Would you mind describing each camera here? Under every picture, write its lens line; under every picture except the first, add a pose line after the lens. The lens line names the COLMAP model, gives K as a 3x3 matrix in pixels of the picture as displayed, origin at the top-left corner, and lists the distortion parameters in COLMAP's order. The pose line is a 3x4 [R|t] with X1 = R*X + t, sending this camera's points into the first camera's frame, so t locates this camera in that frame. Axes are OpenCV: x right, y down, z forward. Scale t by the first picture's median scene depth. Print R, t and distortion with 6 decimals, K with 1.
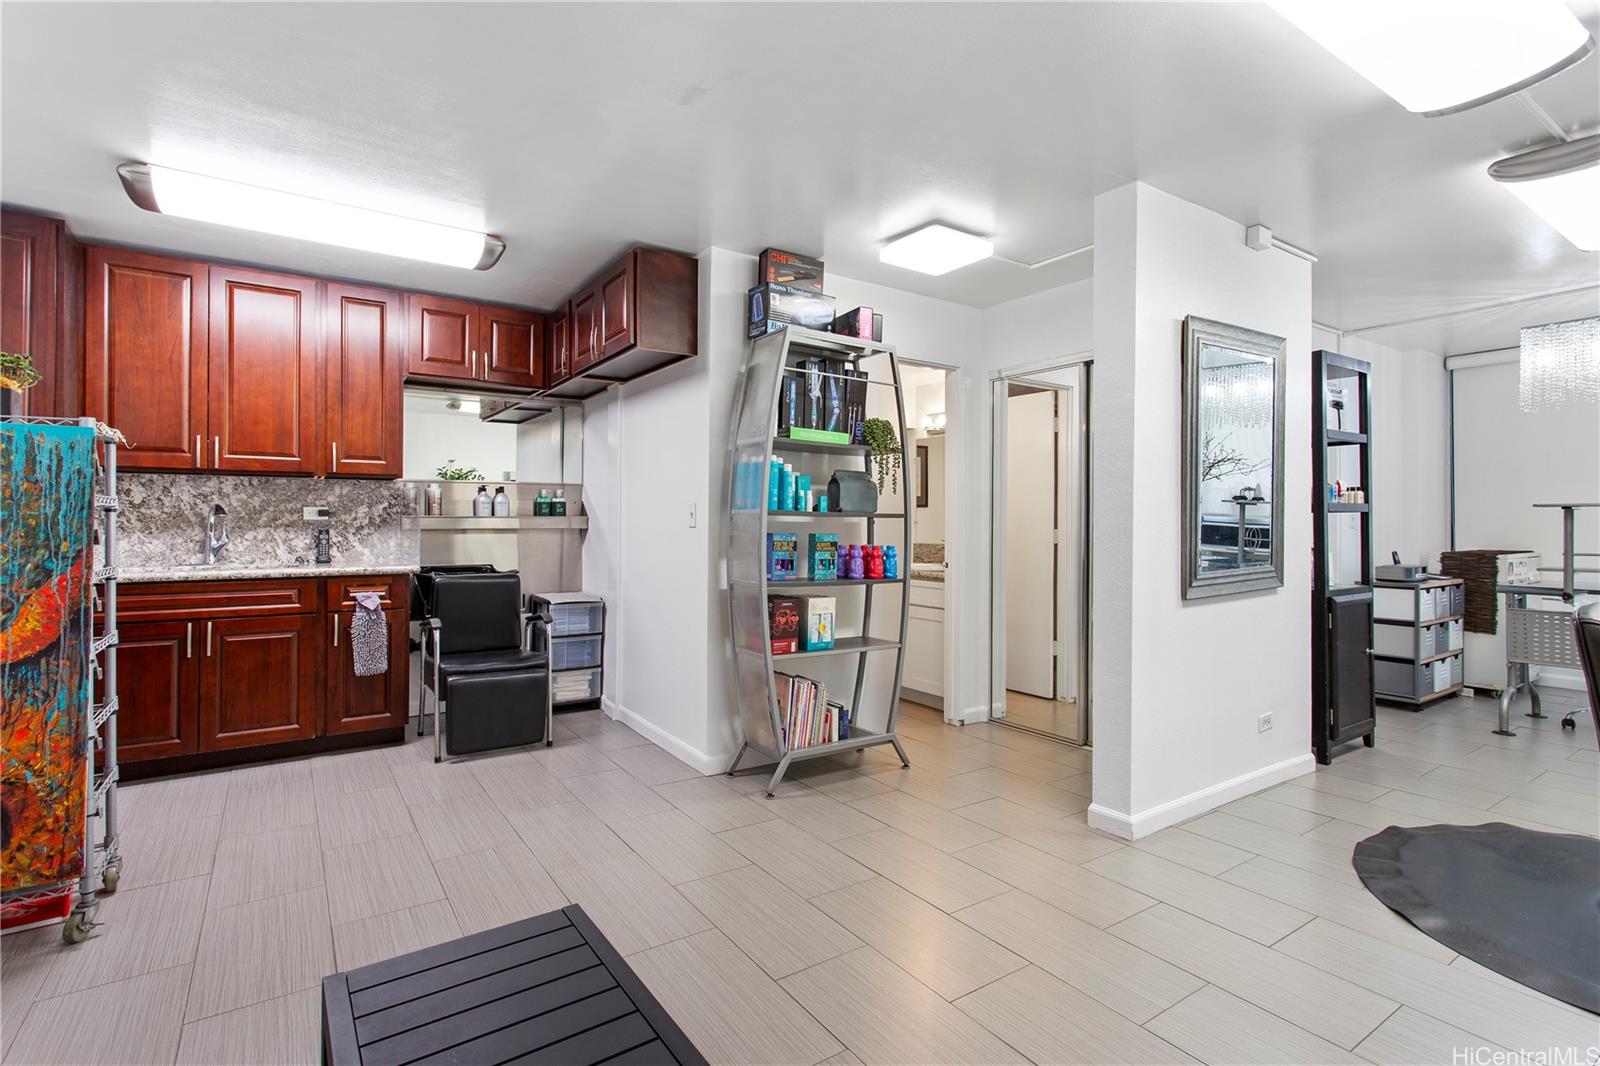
lens RADIAL K [[763.5, 0, 798.5], [0, 763.5, 519.6], [0, 0, 1]] dist [-0.003580, 0.003752]
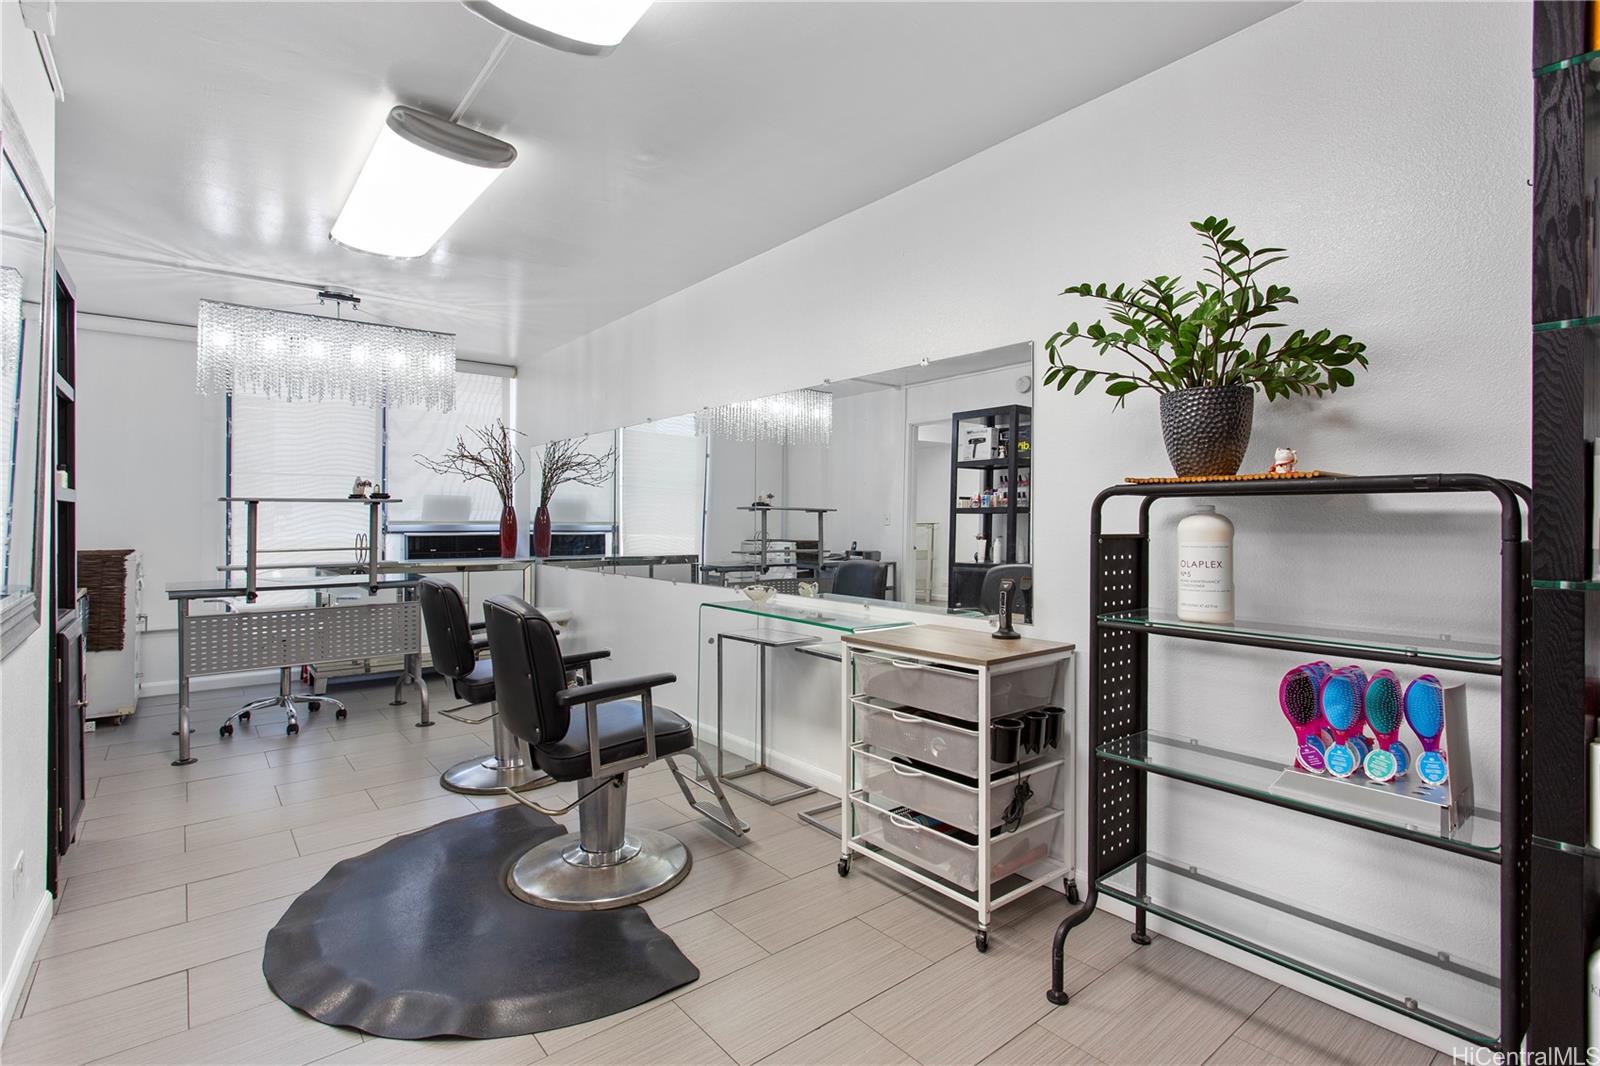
lens RADIAL K [[763.5, 0, 796.7], [0, 763.5, 517.0], [0, 0, 1]] dist [-0.003580, 0.003752]
pose [[-0.088490, 0.003252, 0.996072, 0.003352], [-0.006633, 0.999971, -0.003854, 0.001980], [-0.996055, -0.006948, -0.088466, 0.412230]]
